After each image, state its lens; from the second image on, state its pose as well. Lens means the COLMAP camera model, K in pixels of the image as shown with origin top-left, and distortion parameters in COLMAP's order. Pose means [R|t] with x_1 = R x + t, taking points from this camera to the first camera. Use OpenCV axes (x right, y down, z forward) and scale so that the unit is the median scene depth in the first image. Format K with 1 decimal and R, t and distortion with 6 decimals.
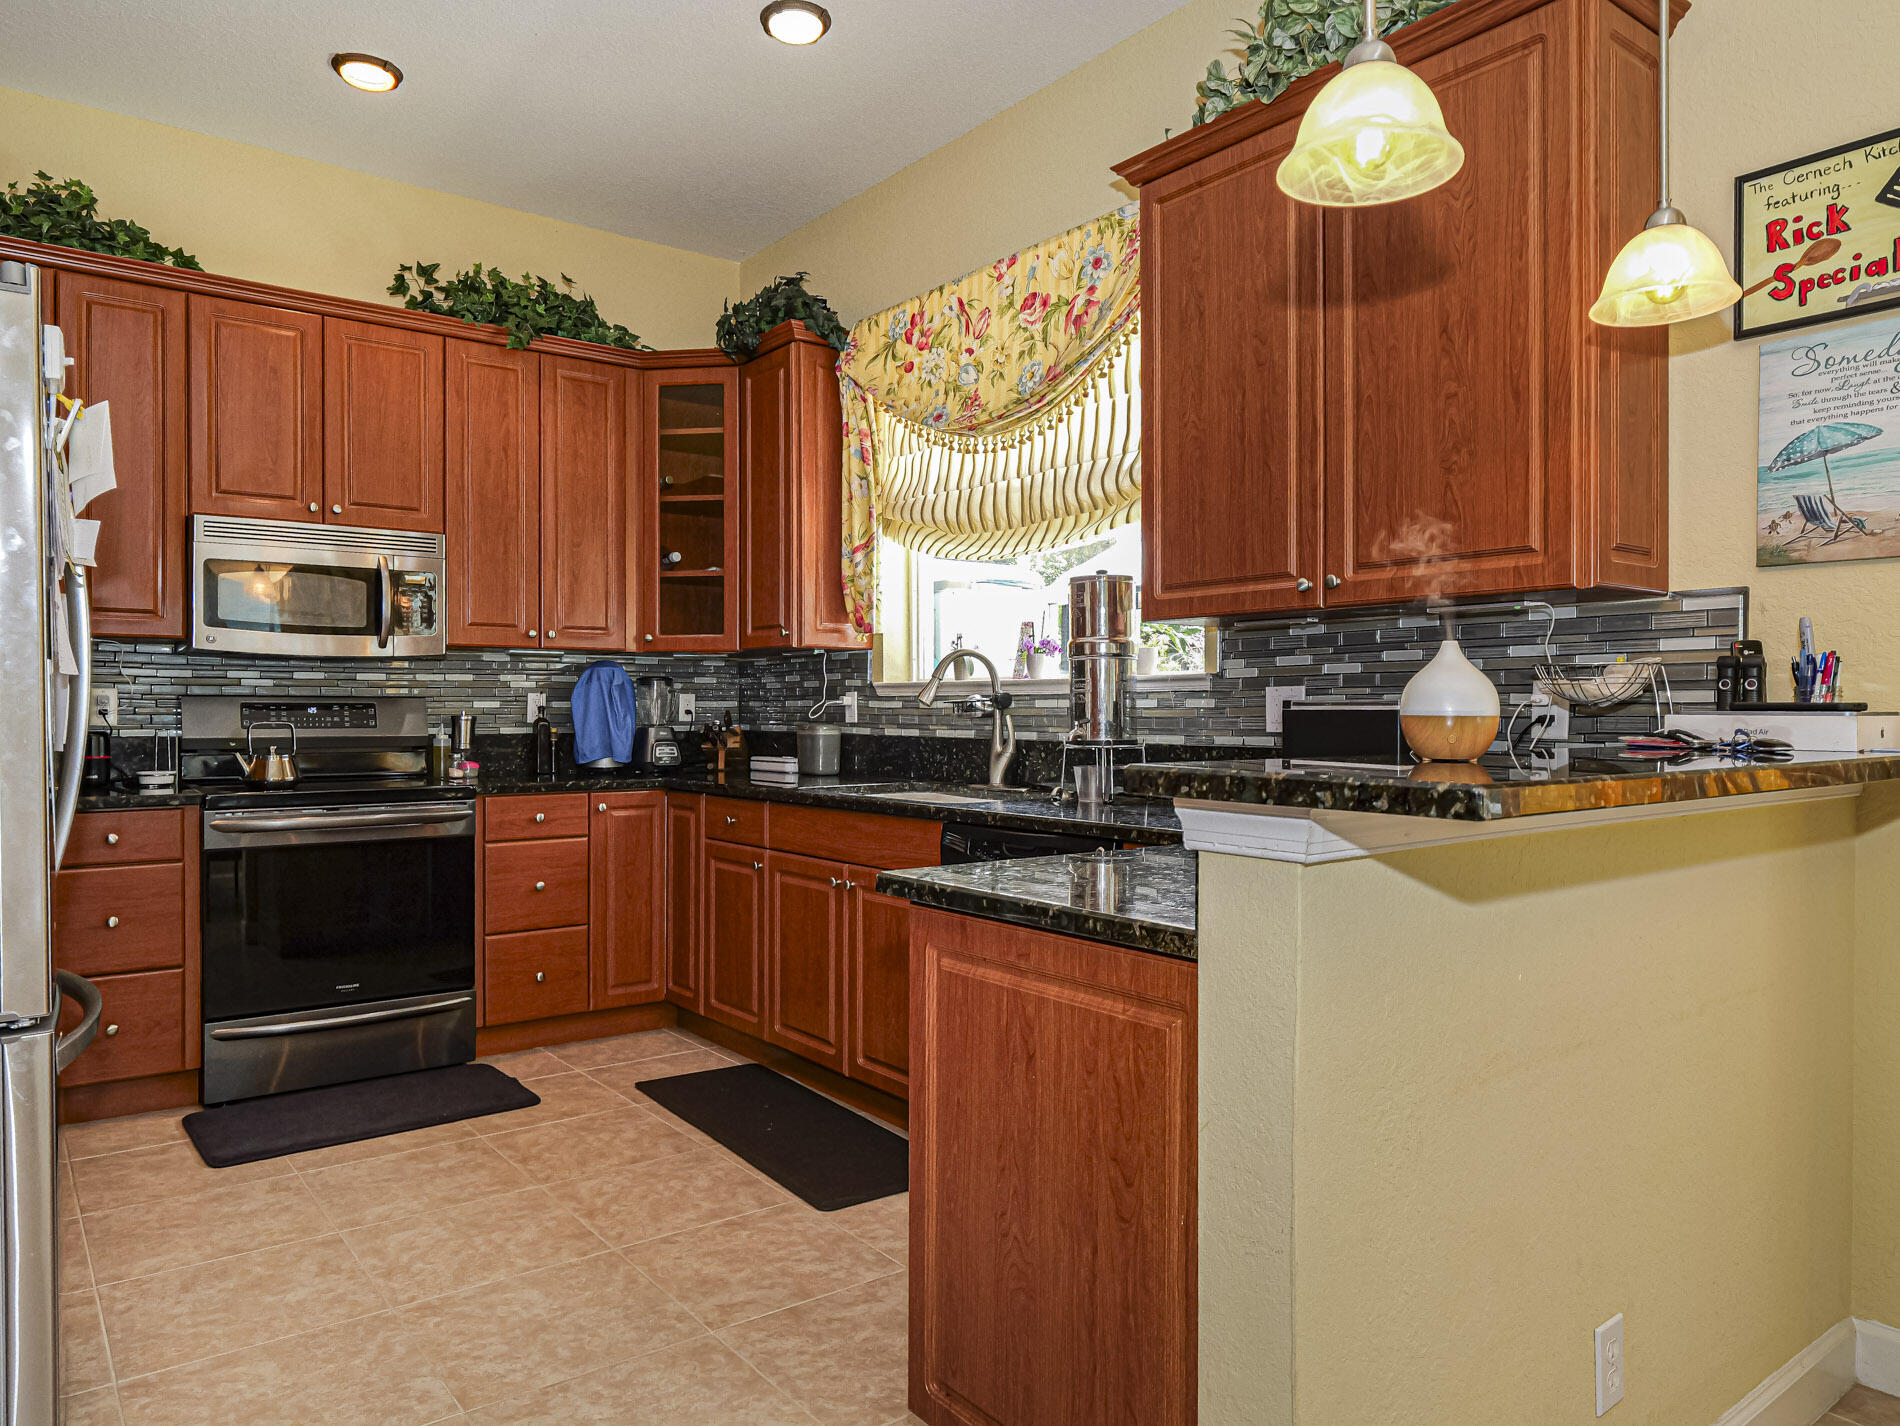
lens RADIAL K [[1250.4, 0, 950.0], [0, 1250.4, 713.0], [0, 0, 1]] dist [-0.003001, -0.004117]
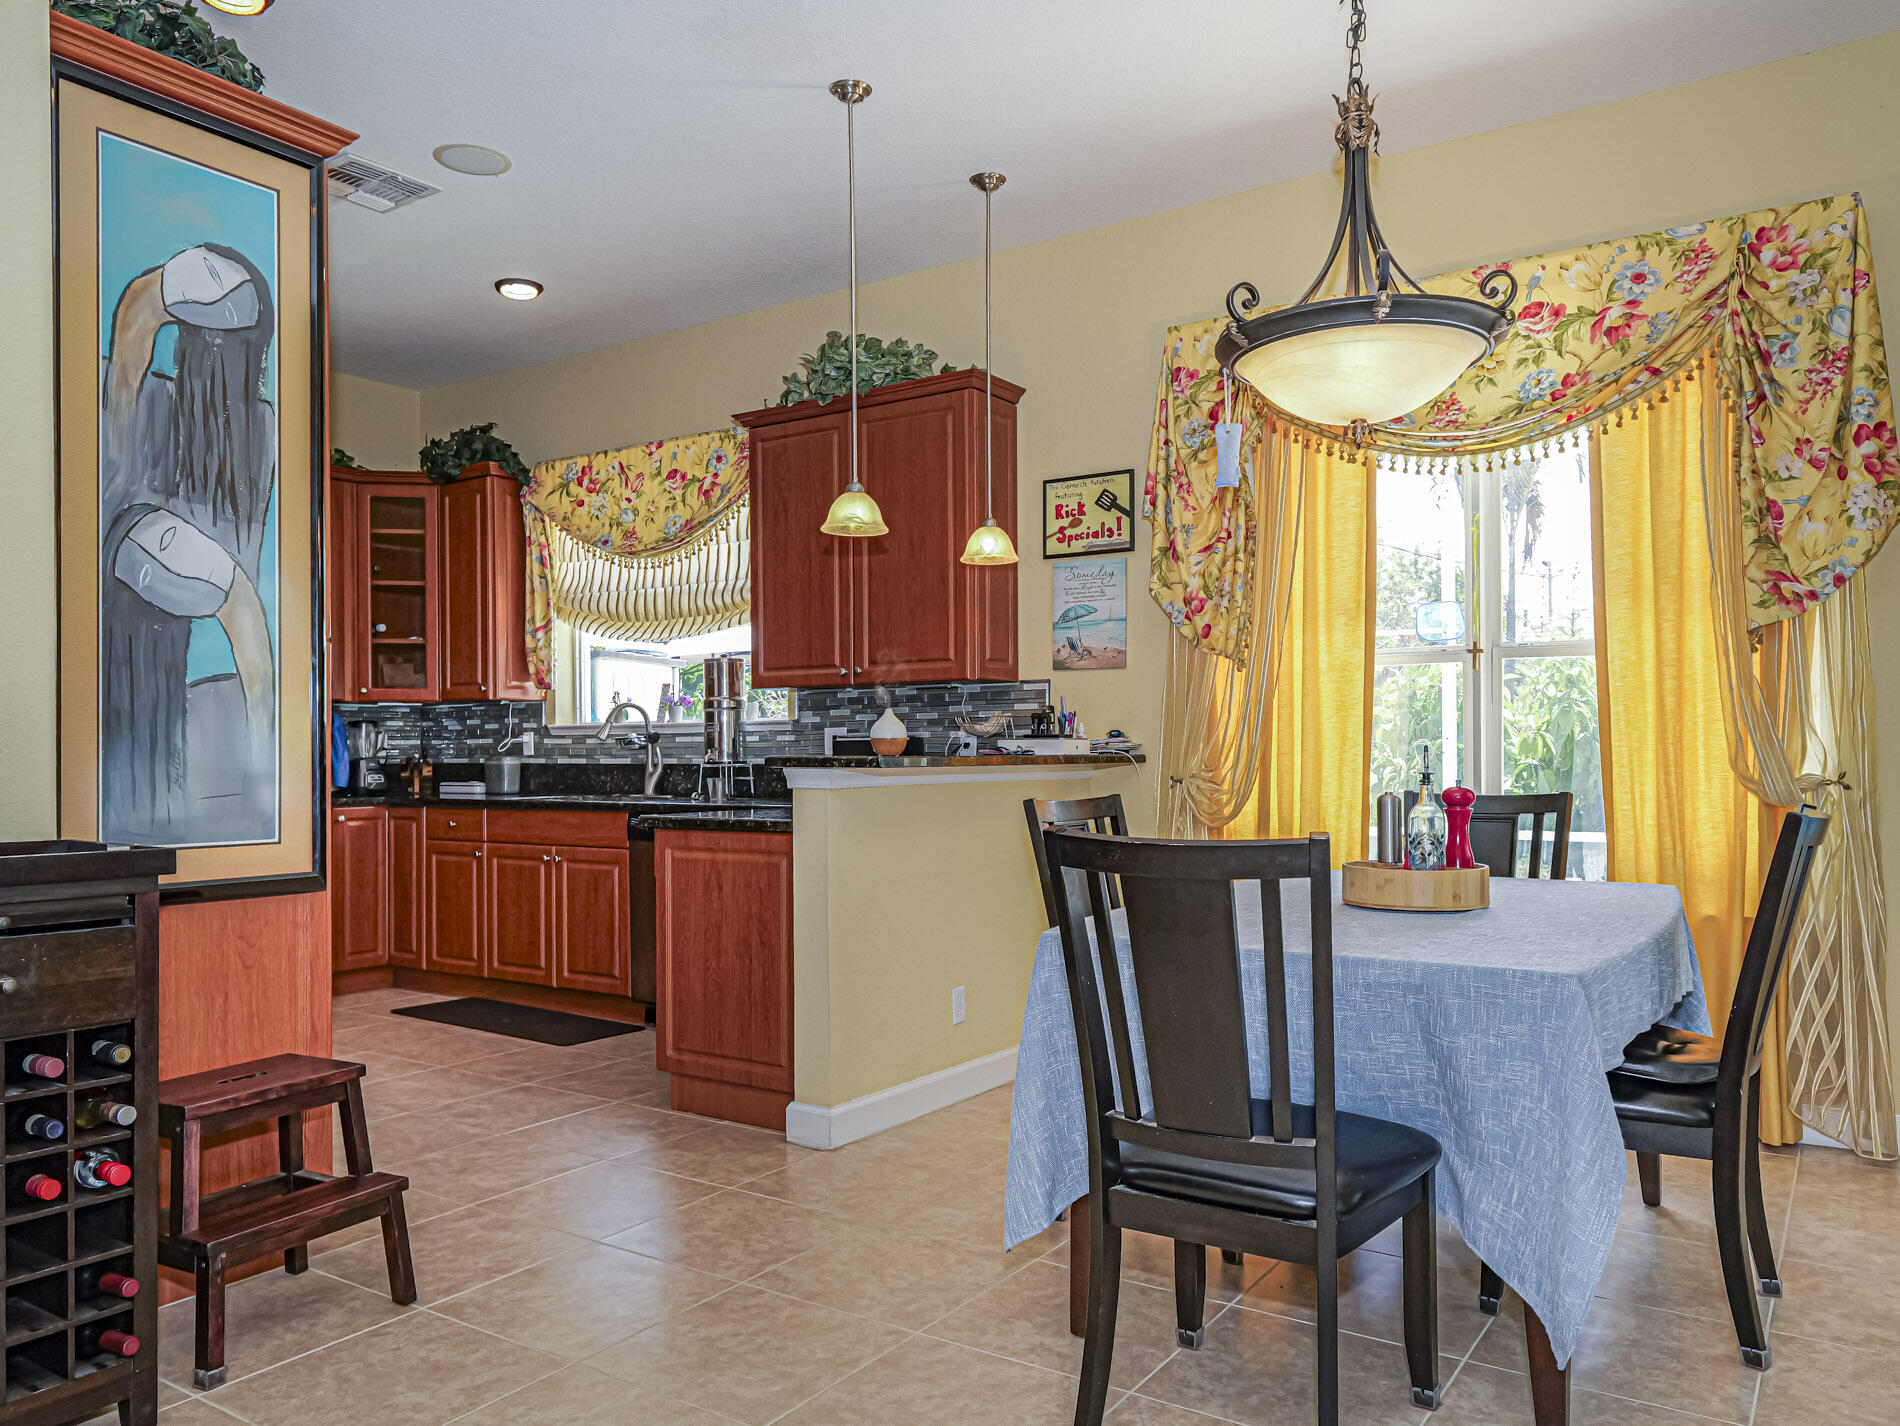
lens RADIAL K [[1385.1, 0, 944.2], [0, 1385.1, 754.5], [0, 0, 1]] dist [-0.001407, -0.000143]
pose [[0.948540, -0.005271, 0.316615, -0.166352], [0.006567, 0.999974, -0.003026, 0.019270], [-0.316590, 0.004949, 0.948549, -0.736560]]
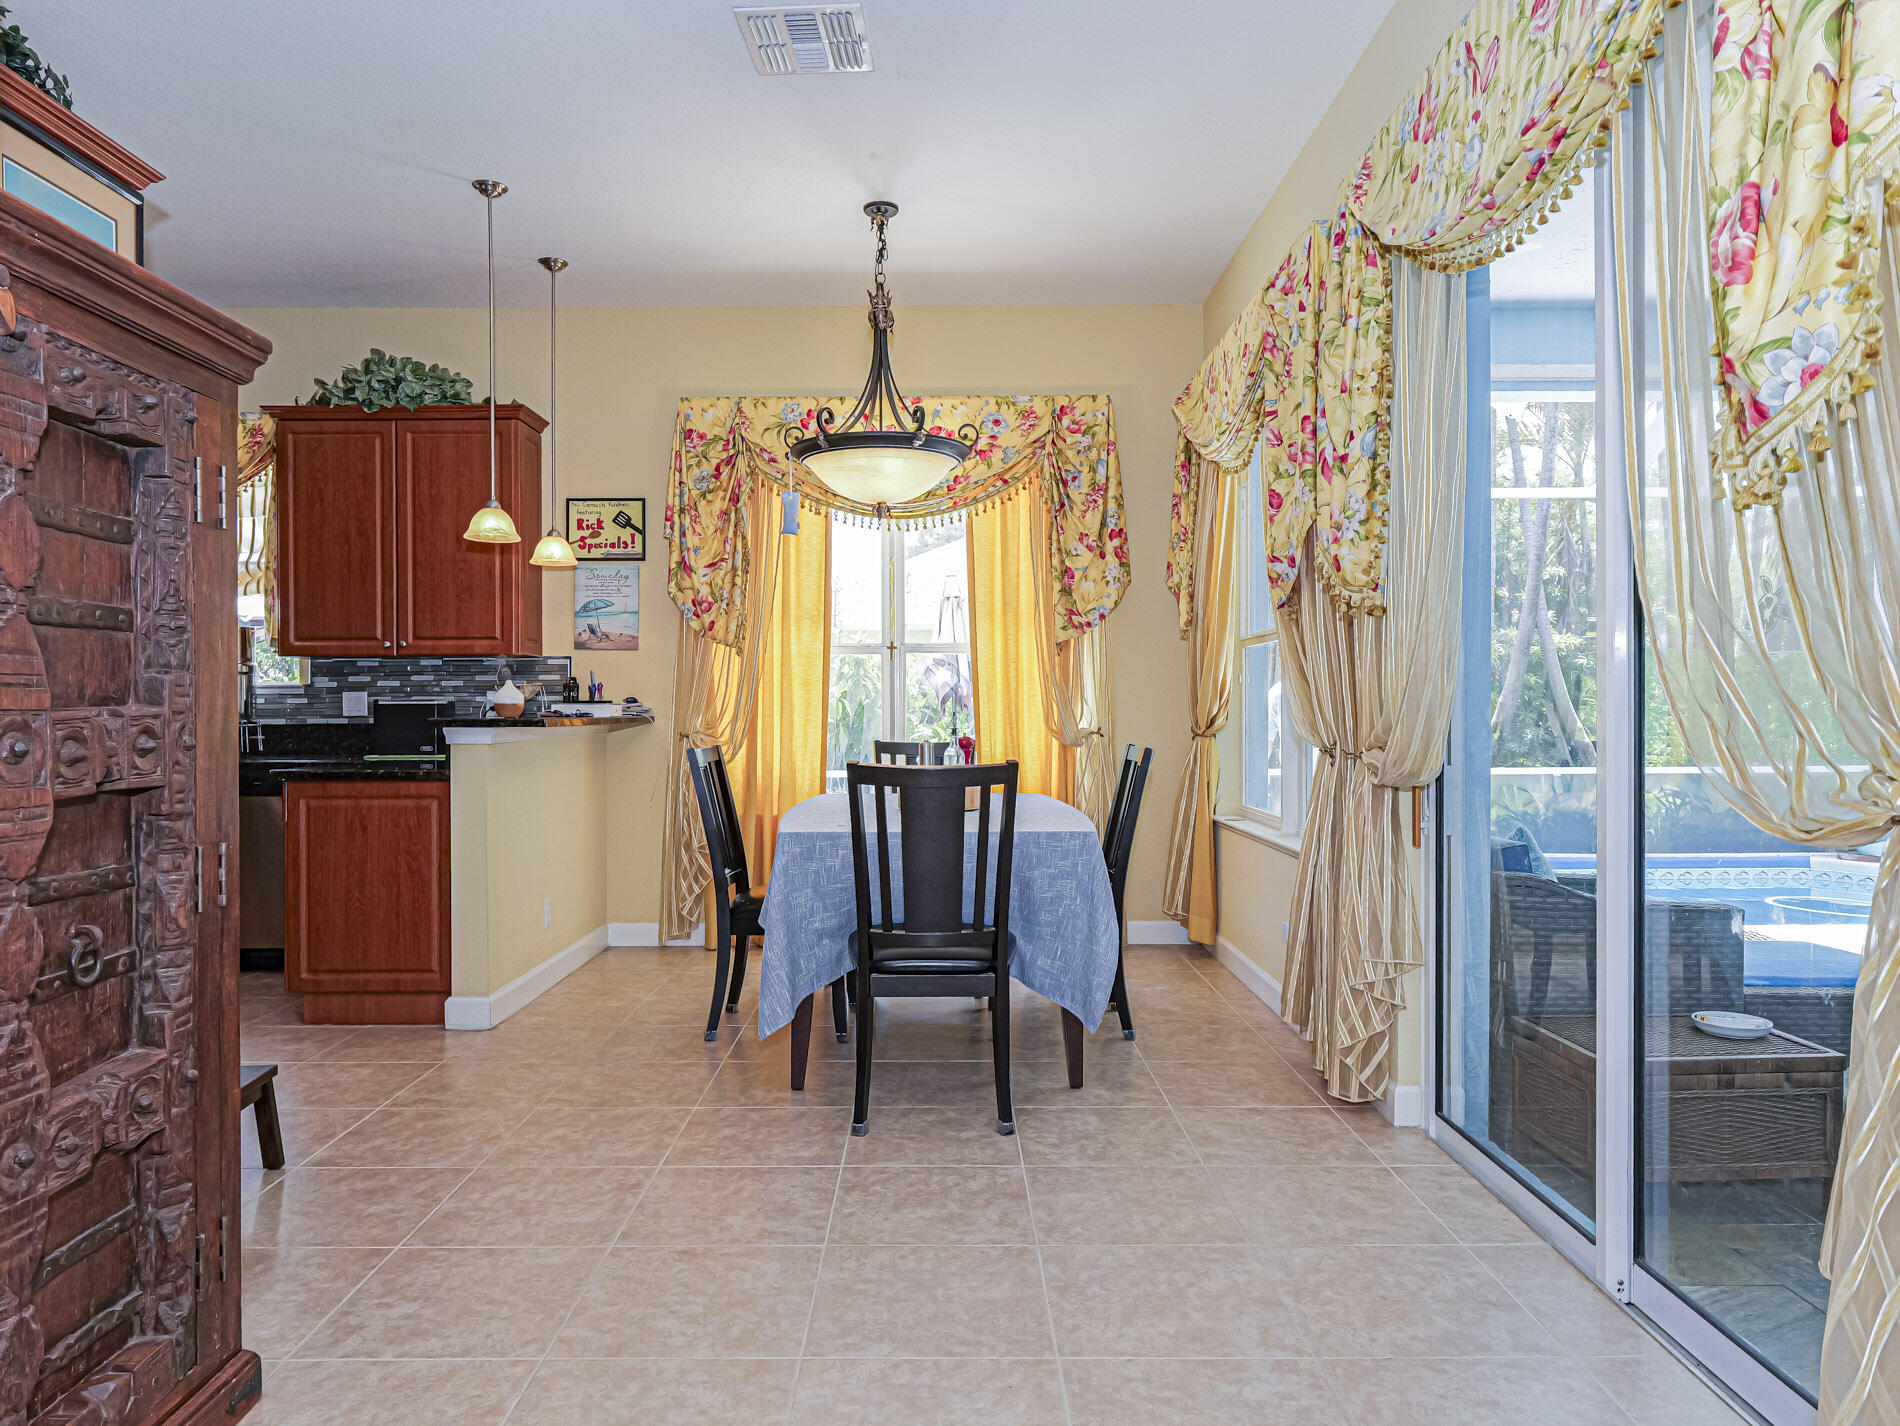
lens RADIAL K [[1250.4, 0, 950.0], [0, 1250.4, 713.0], [0, 0, 1]] dist [-0.003001, -0.004117]
pose [[0.600392, -0.003913, 0.799696, -0.640156], [0.005876, 0.999983, 0.000482, 0.013614], [-0.799684, 0.004410, 0.600404, -0.788621]]
